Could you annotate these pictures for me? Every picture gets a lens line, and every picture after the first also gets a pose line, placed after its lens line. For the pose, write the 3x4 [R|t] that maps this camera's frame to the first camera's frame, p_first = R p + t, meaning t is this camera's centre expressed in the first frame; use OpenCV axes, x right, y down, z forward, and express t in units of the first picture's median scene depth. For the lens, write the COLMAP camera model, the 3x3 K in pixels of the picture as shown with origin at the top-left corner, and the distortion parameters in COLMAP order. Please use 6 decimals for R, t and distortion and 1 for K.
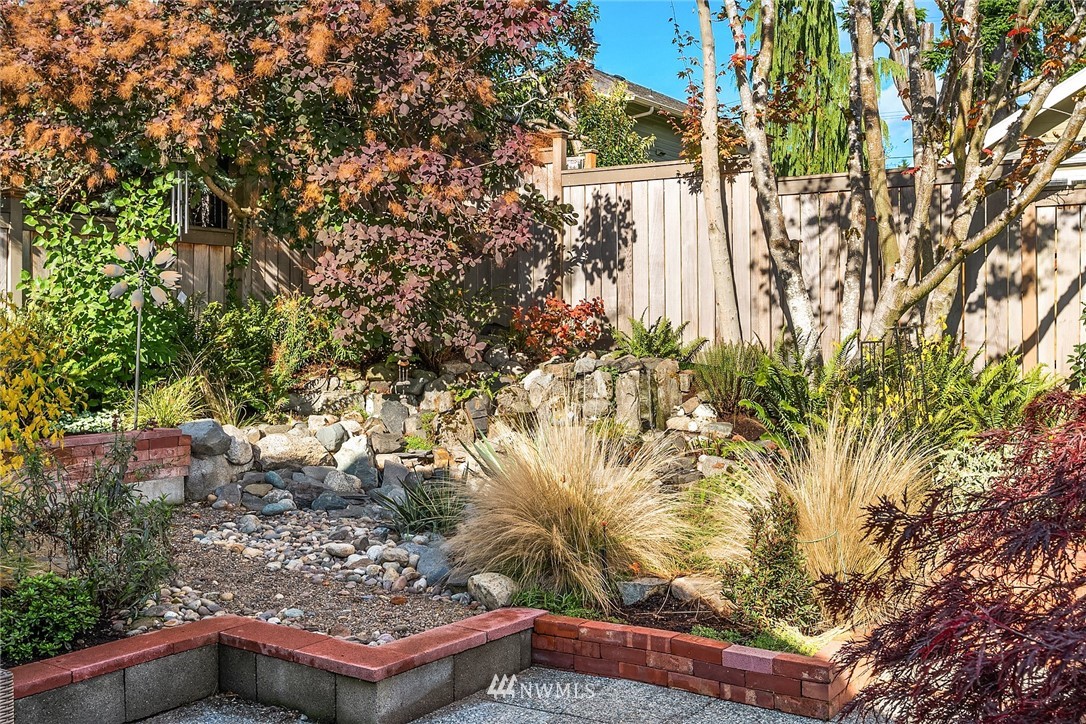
lens RADIAL K [[1156.4, 0, 539.1], [0, 1156.4, 316.1], [0, 0, 1]] dist [0.000725, 0.003067]
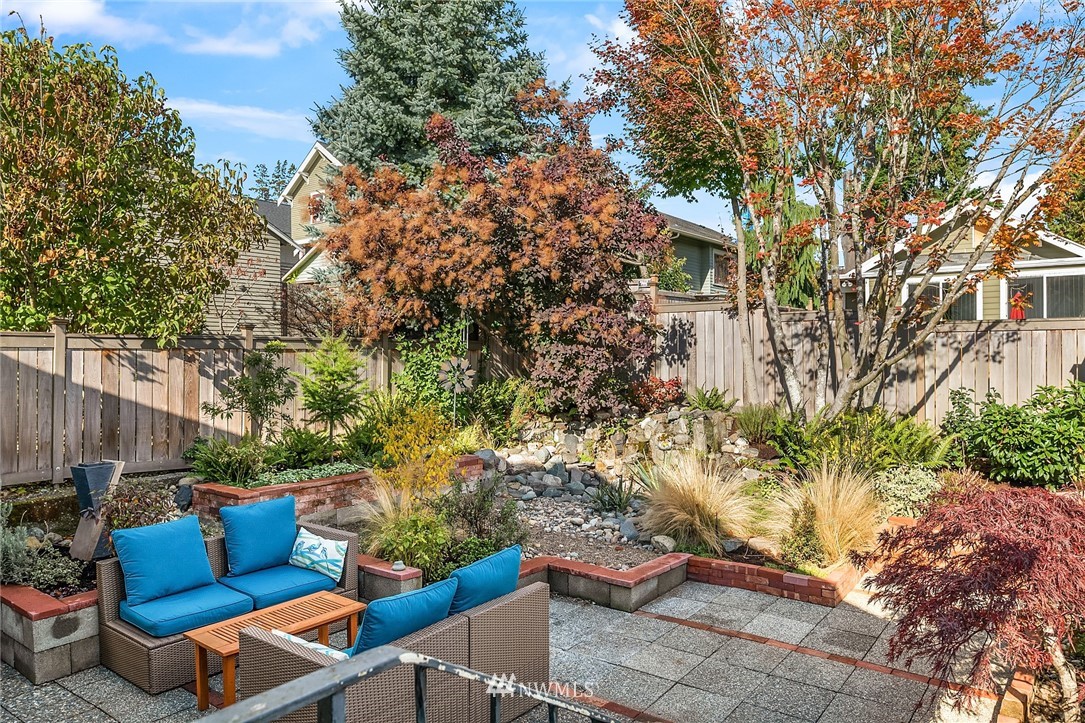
lens RADIAL K [[749.4, 0, 548.7], [0, 749.4, 345.9], [0, 0, 1]] dist [-0.005375, -0.001247]
pose [[0.998702, -0.003794, -0.050799, -0.111525], [0.003747, 0.999992, -0.001032, -0.076328], [0.050803, 0.000840, 0.998708, -0.230941]]
